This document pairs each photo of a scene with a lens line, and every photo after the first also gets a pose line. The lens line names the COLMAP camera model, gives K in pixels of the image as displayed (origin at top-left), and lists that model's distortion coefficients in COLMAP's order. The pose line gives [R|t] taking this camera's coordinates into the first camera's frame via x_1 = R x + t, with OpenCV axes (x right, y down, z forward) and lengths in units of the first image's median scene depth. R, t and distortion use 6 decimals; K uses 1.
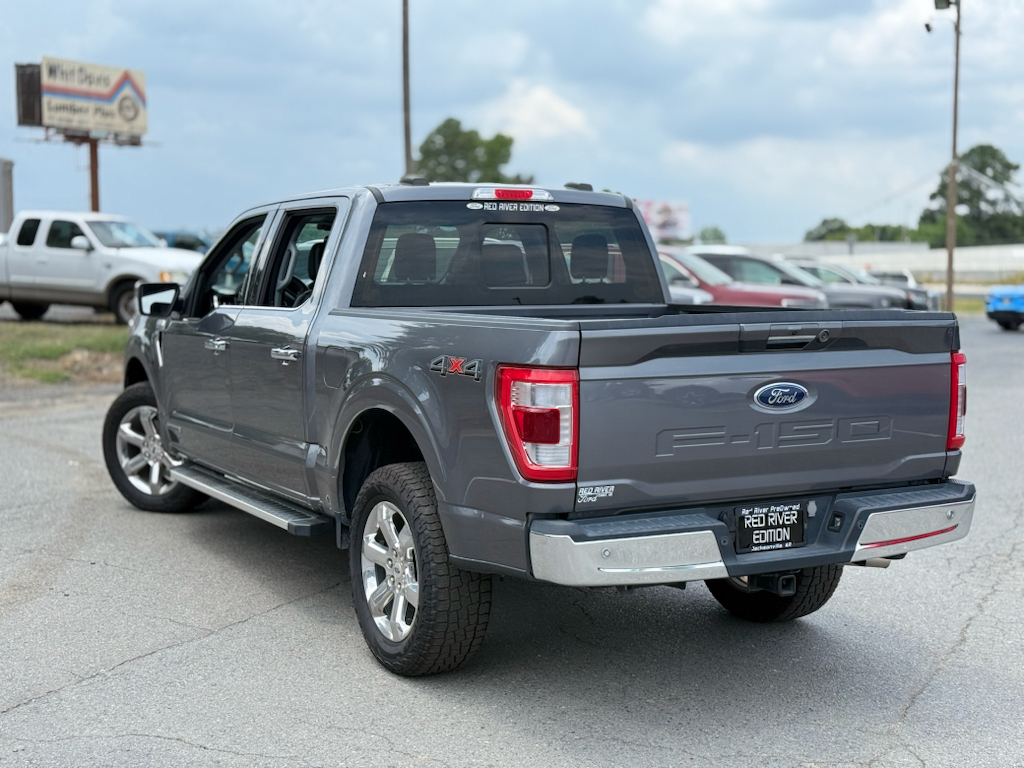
lens RADIAL K [[1444.9, 0, 515.7], [0, 1444.9, 379.3], [0, 0, 1]] dist [0.122351, 0.000000]
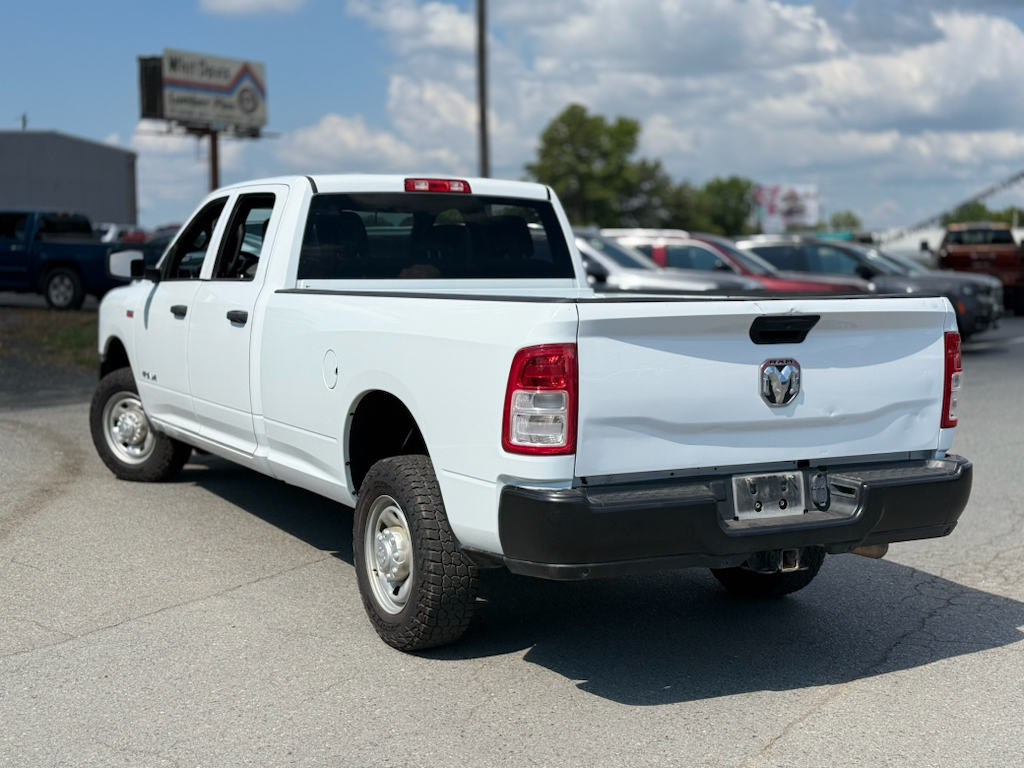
lens RADIAL K [[1444.9, 0, 520.0], [0, 1444.9, 403.6], [0, 0, 1]] dist [0.122351, 0.000000]
pose [[0.996429, 0.006213, -0.084205, 0.011132], [-0.004215, 0.999706, 0.023884, -0.000083], [0.084328, -0.023443, 0.996162, 0.006095]]
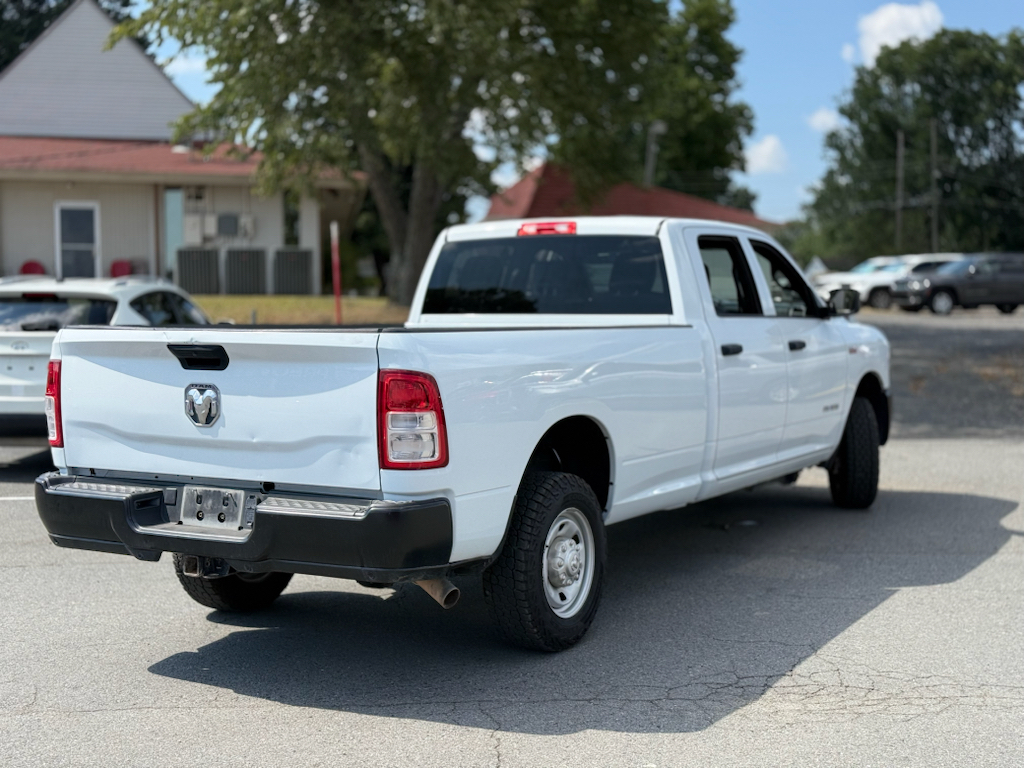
lens RADIAL K [[1444.9, 0, 504.3], [0, 1444.9, 385.7], [0, 0, 1]] dist [0.122351, 0.000000]
pose [[0.429121, 0.045401, -0.902105, 0.096227], [-0.062849, 0.997816, 0.020321, -0.003150], [0.901058, 0.047976, 0.431037, 0.058919]]
